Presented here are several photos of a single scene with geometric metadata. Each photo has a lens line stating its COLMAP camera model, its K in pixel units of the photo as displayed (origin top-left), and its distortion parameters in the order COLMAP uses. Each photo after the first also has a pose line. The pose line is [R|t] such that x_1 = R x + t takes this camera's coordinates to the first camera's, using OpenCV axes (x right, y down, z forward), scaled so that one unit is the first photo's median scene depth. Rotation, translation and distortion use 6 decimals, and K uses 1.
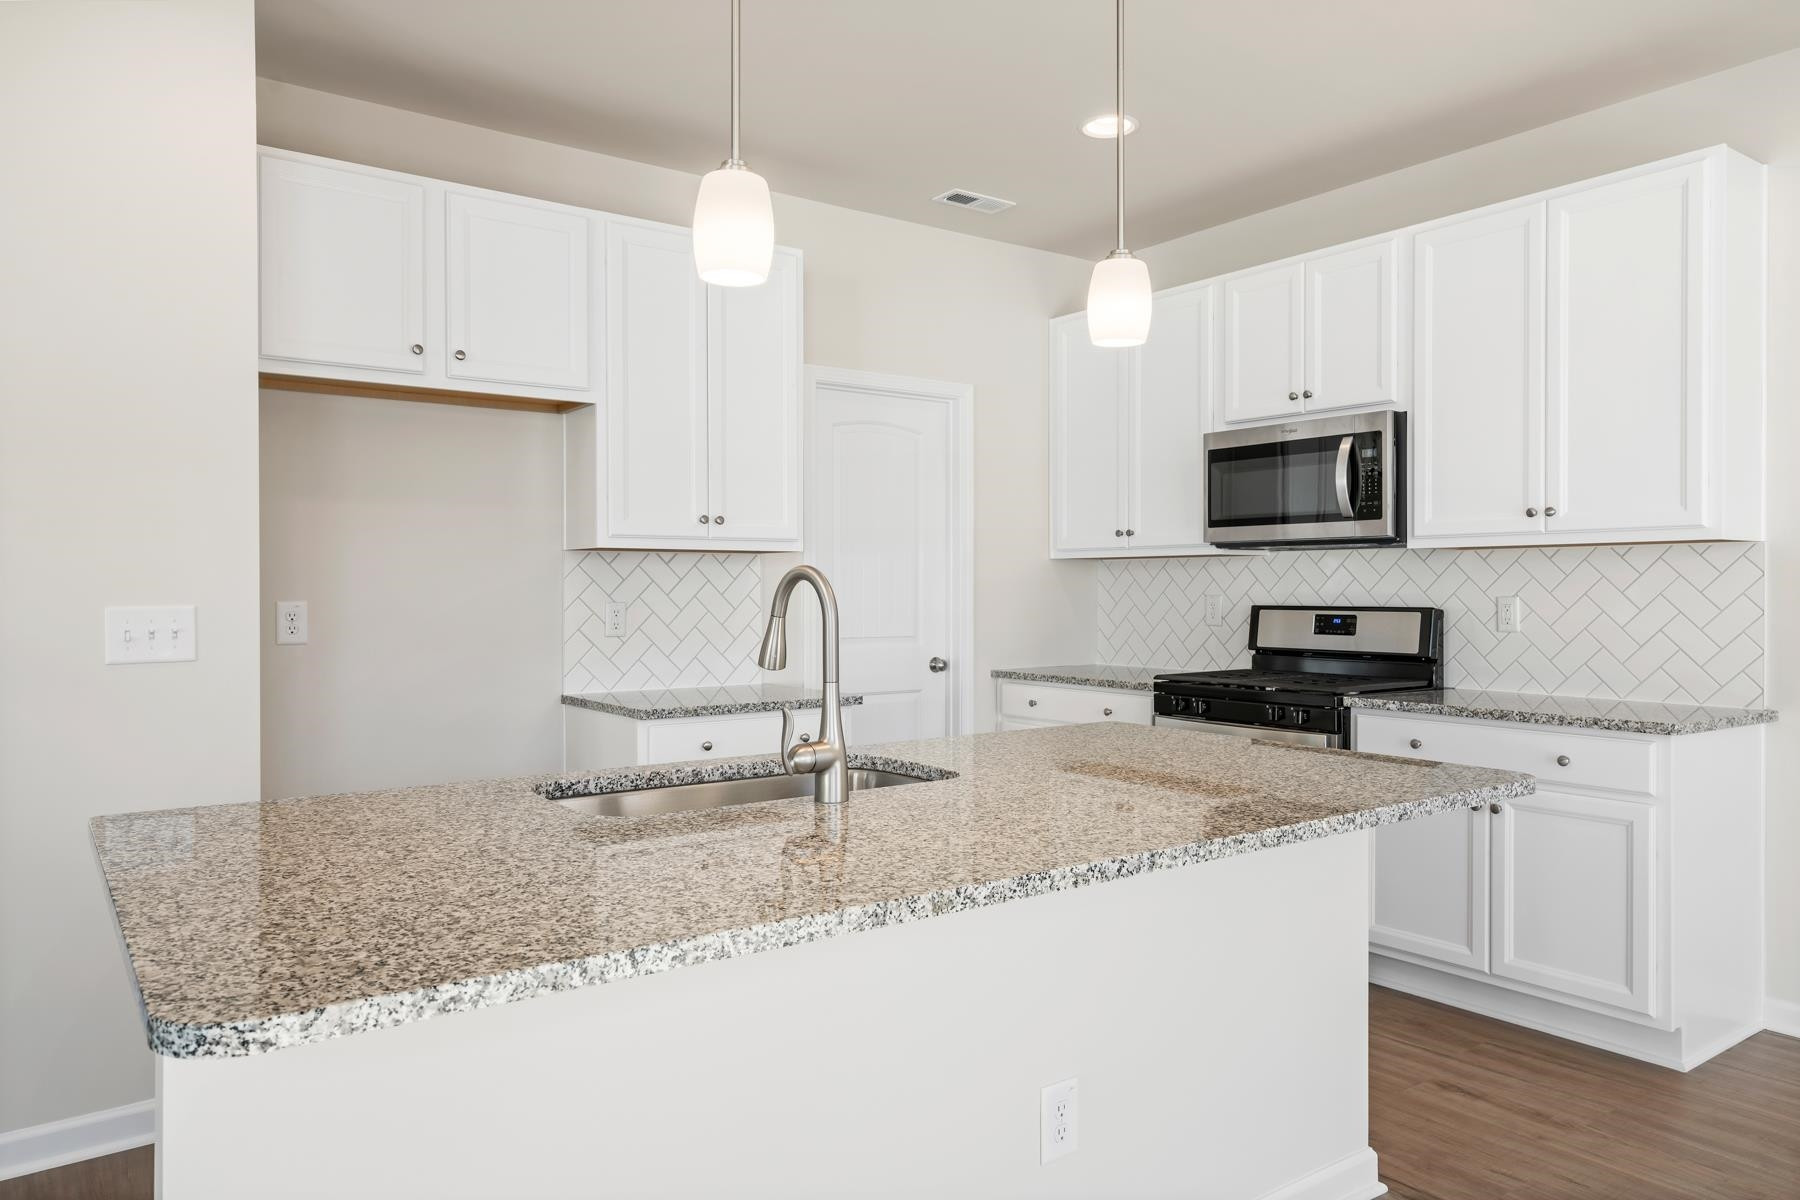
lens RADIAL K [[1221.1, 0, 900.2], [0, 1221.1, 598.4], [0, 0, 1]] dist [-0.001483, 0.000694]
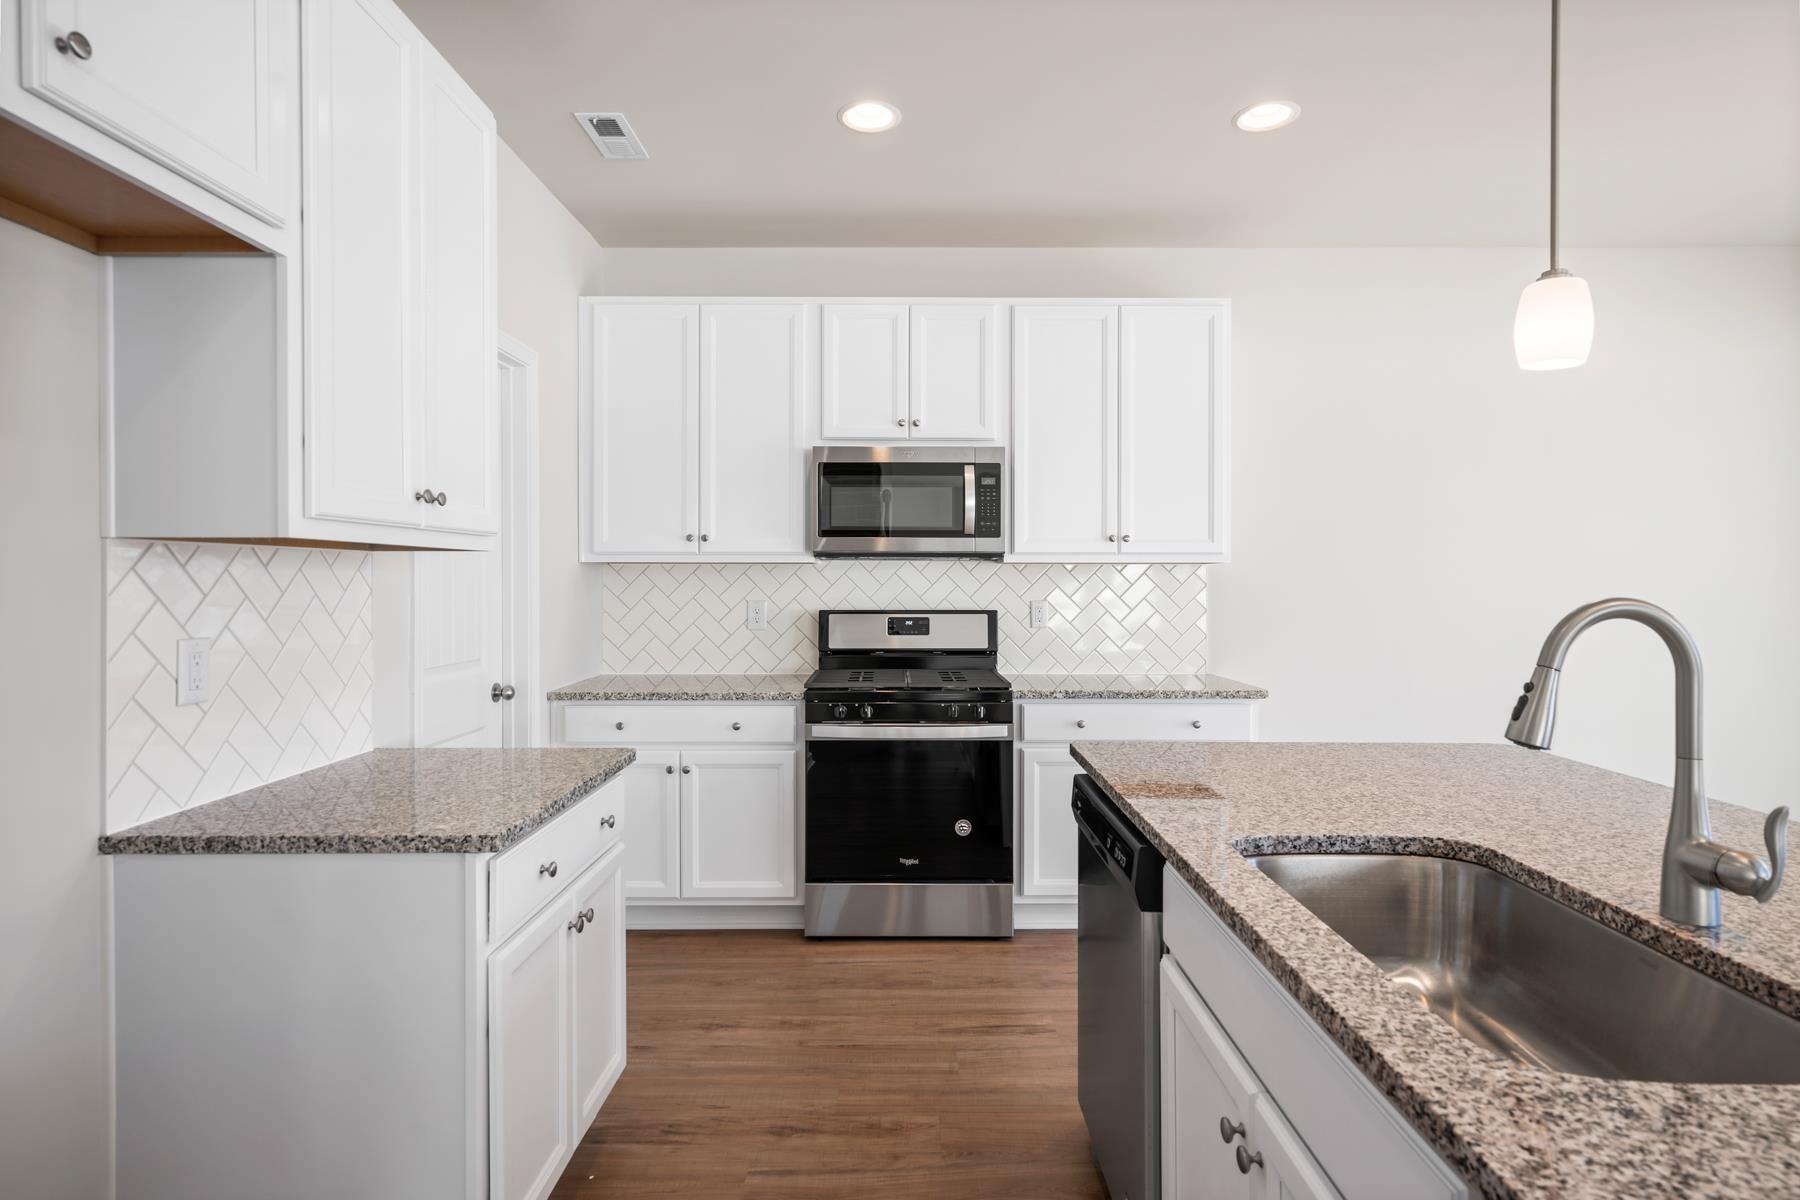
lens RADIAL K [[940.0, 0, 901.0], [0, 940.0, 581.1], [0, 0, 1]] dist [-0.001896, 0.000002]
pose [[0.579301, 0.000141, 0.815114, -0.396005], [0.004451, 0.999985, -0.003336, -0.019160], [-0.815102, 0.005560, 0.579291, 0.527463]]
